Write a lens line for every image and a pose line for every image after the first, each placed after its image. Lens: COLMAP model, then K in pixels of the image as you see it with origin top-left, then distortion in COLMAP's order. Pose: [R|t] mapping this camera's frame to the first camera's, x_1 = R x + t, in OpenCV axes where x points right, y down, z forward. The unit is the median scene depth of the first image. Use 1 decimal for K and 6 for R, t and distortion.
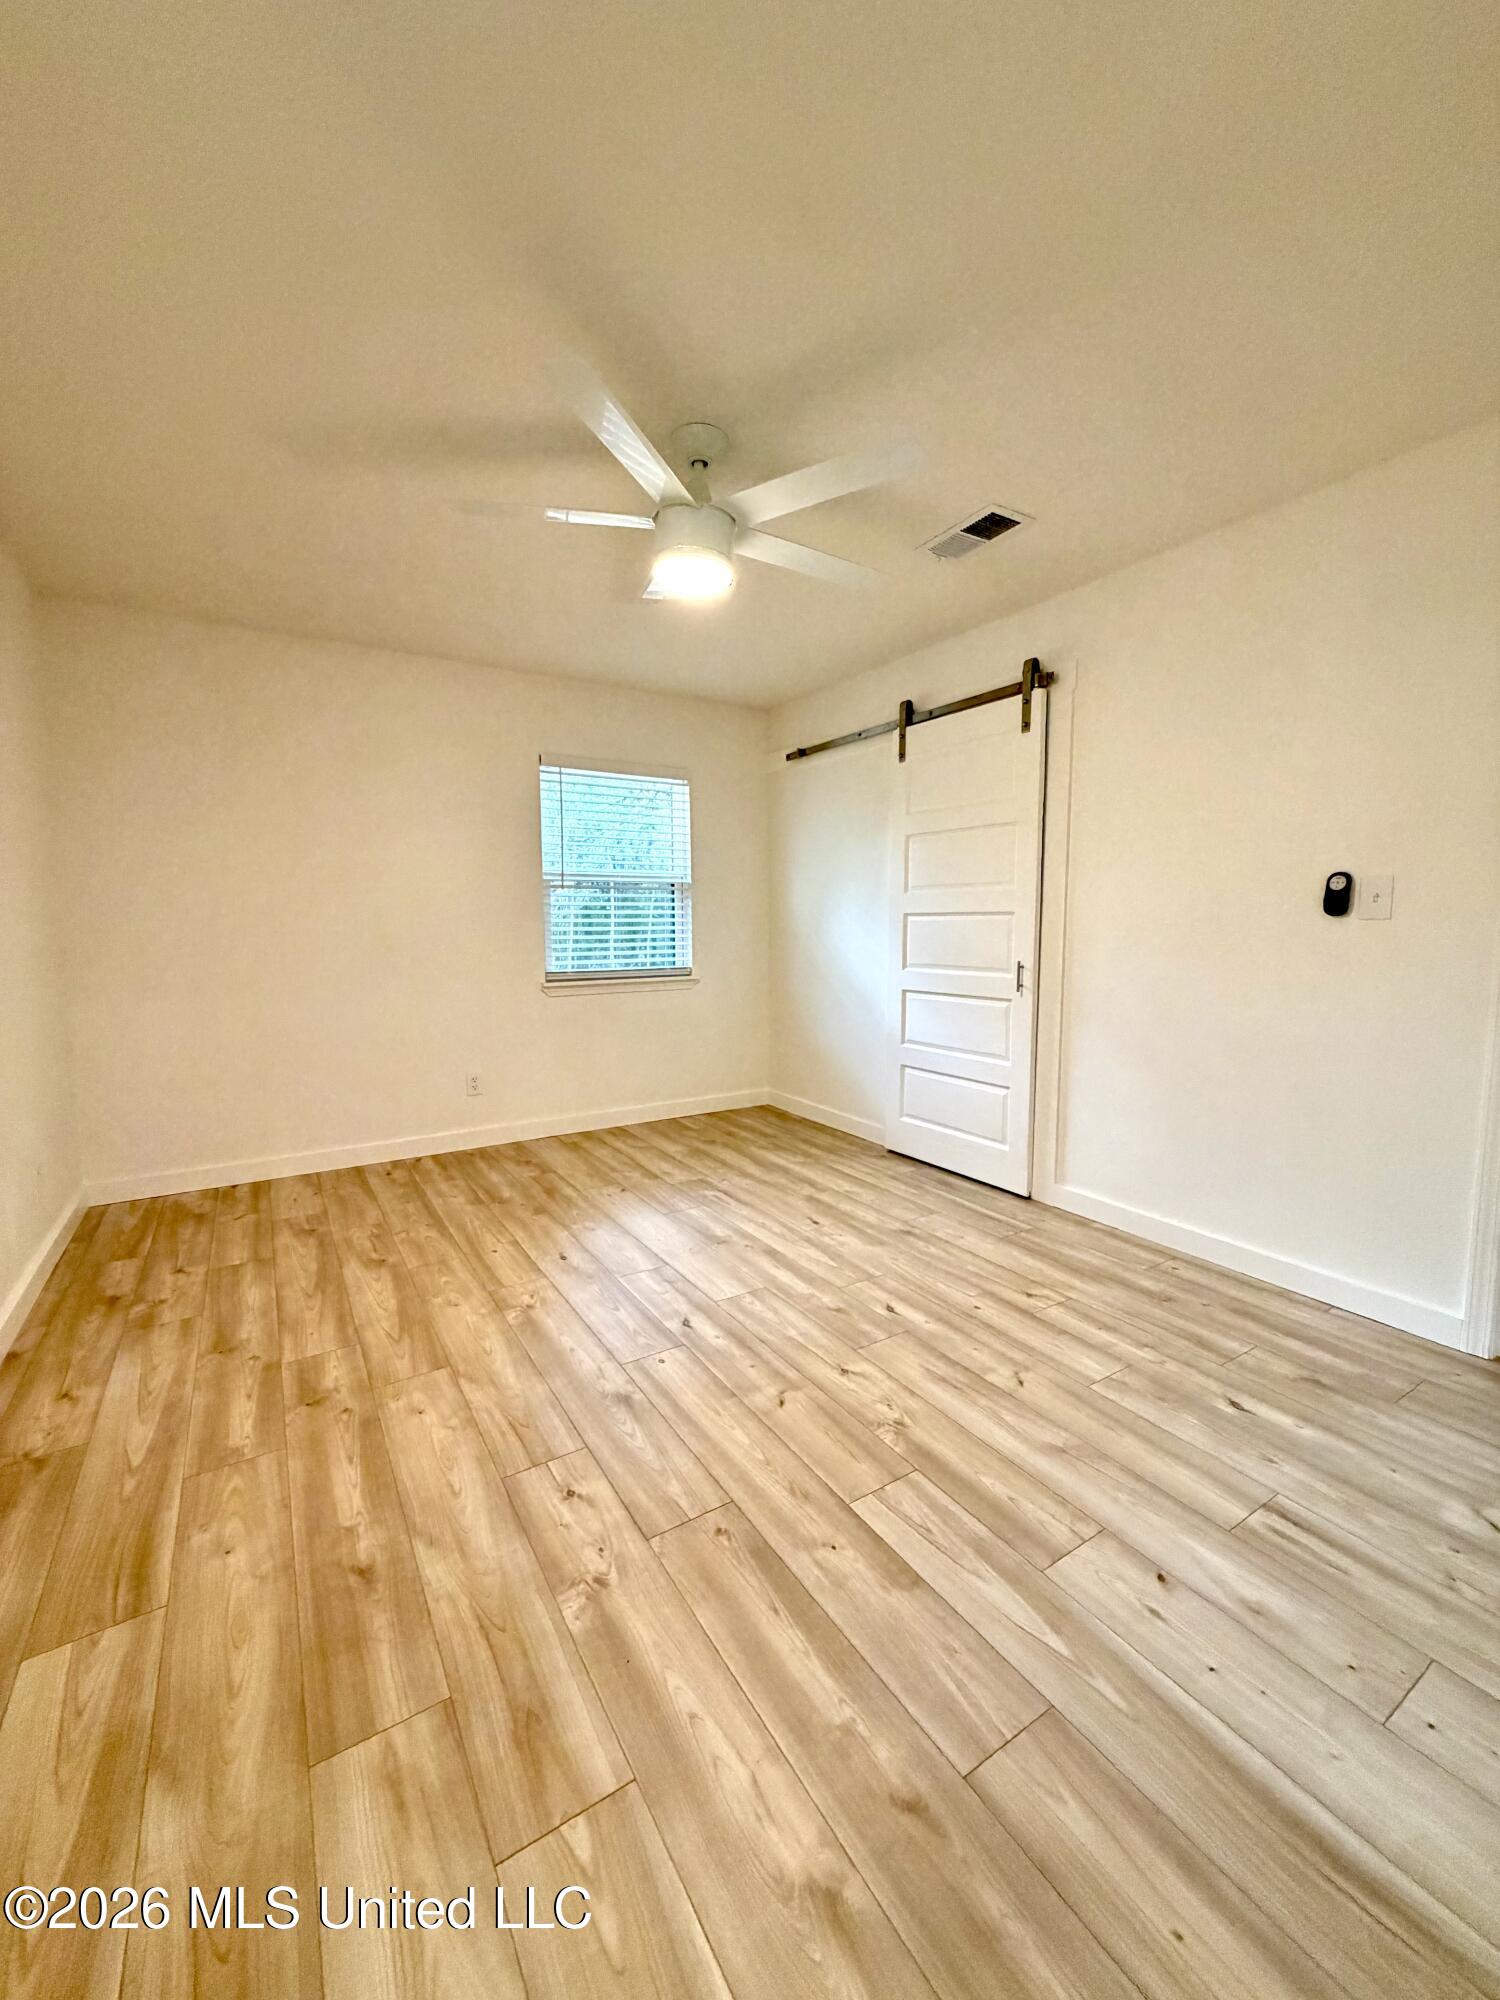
lens RADIAL K [[795.0, 0, 742.6], [0, 795.0, 990.7], [0, 0, 1]] dist [0.000831, -0.000006]
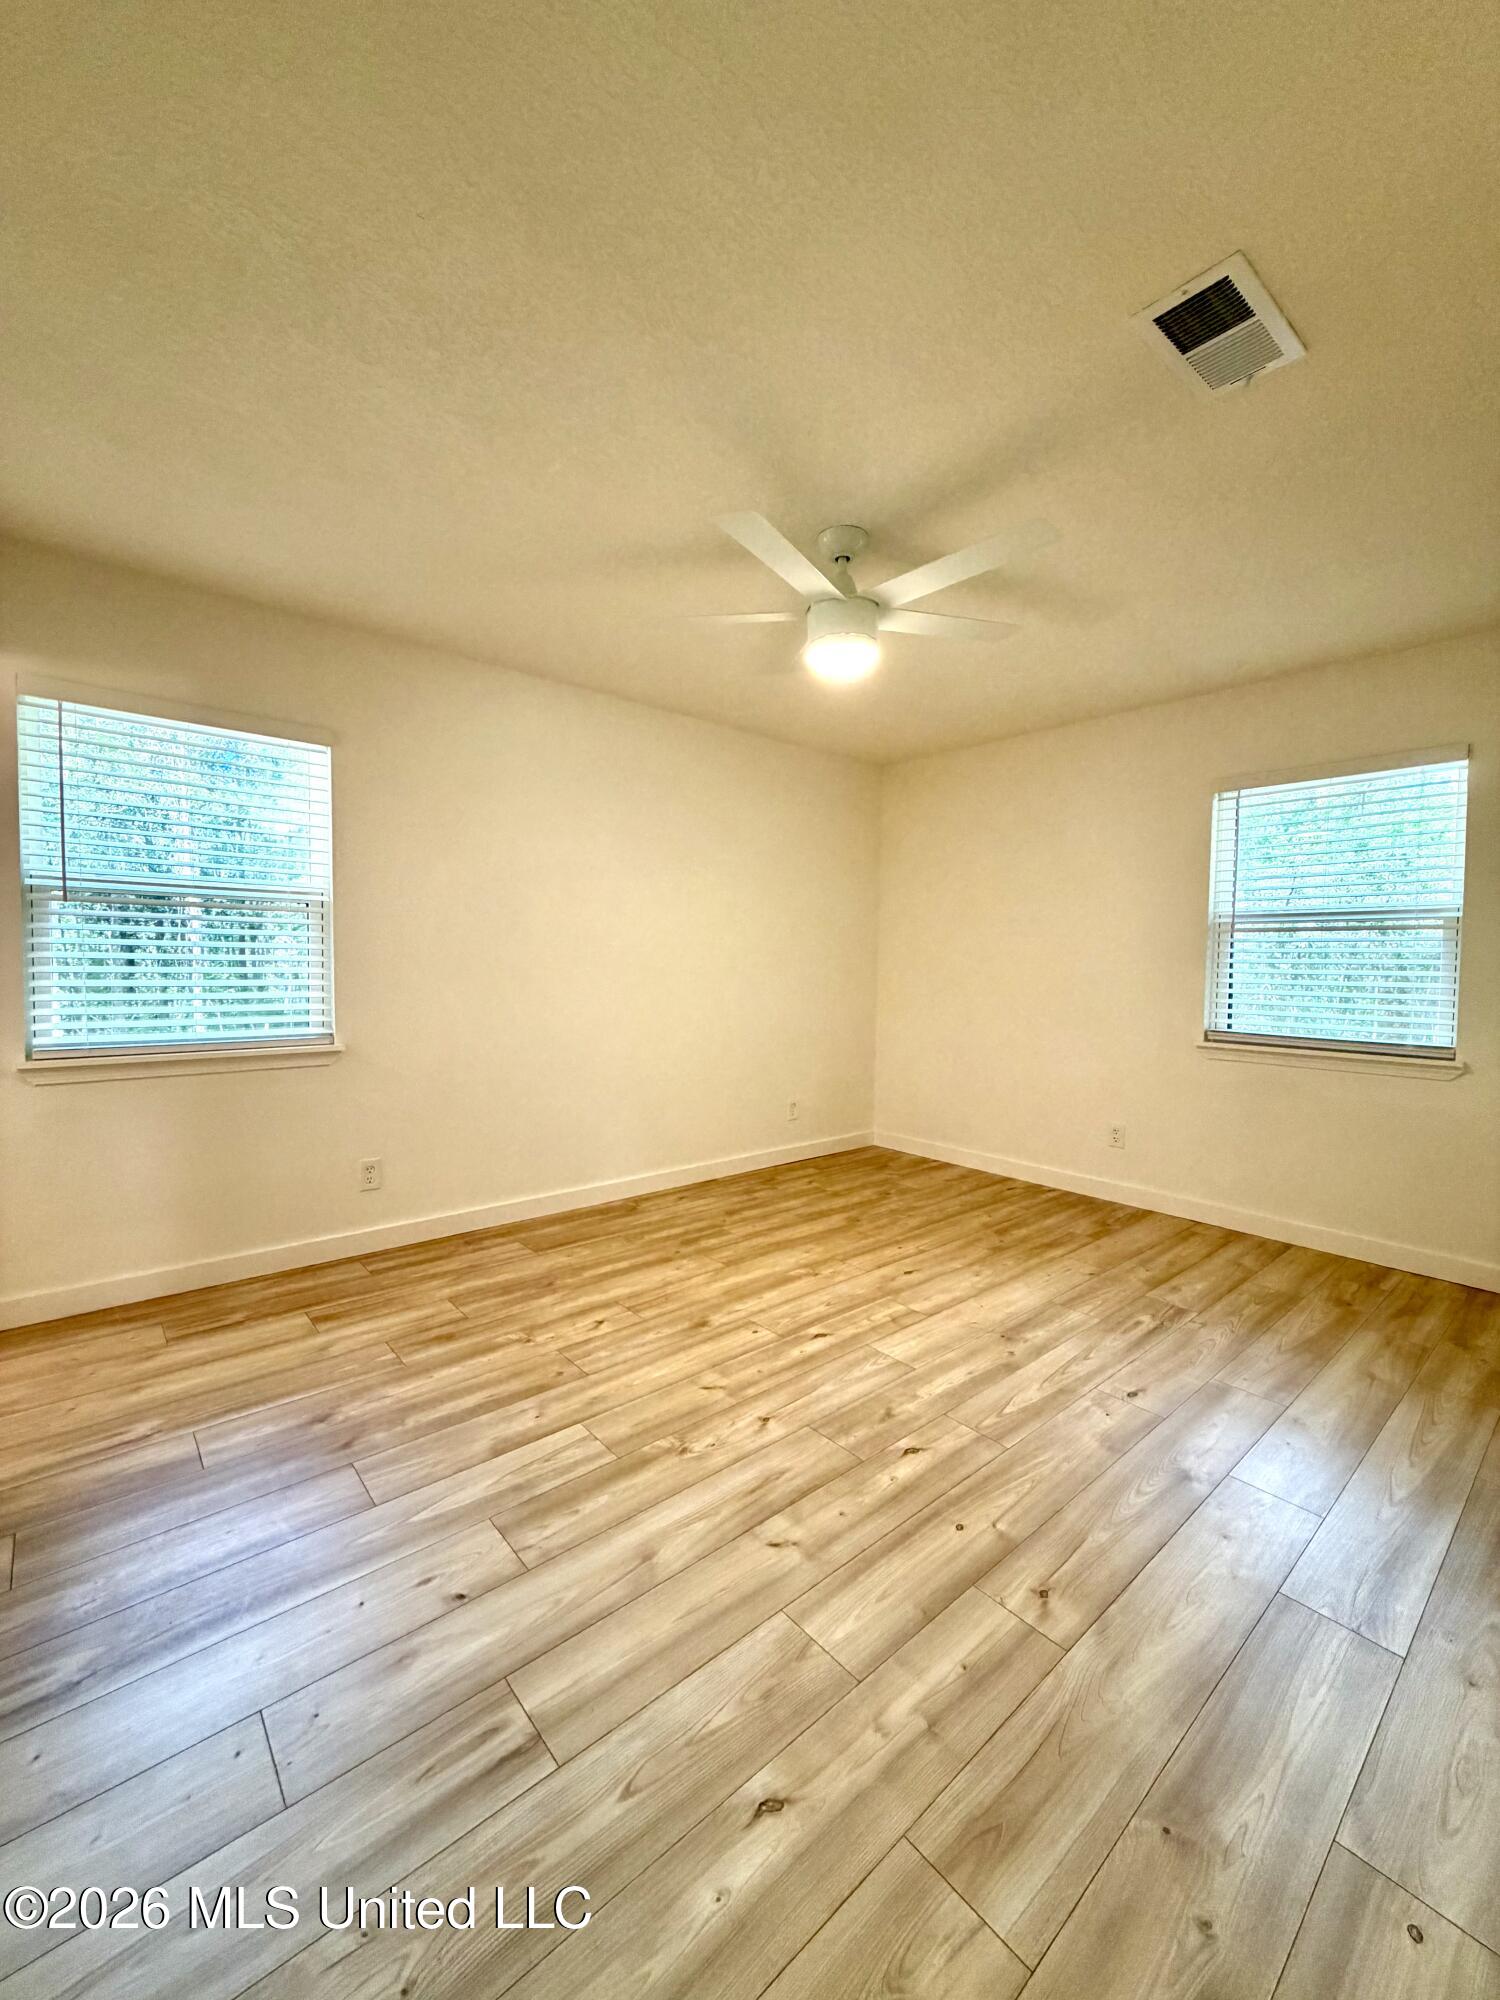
lens RADIAL K [[795.0, 0, 761.3], [0, 795.0, 988.5], [0, 0, 1]] dist [0.000831, -0.000006]
pose [[0.161941, 0.038180, -0.986061, 0.975211], [-0.102981, 0.994449, 0.021592, -0.068464], [0.981412, 0.098049, 0.164974, 0.701329]]
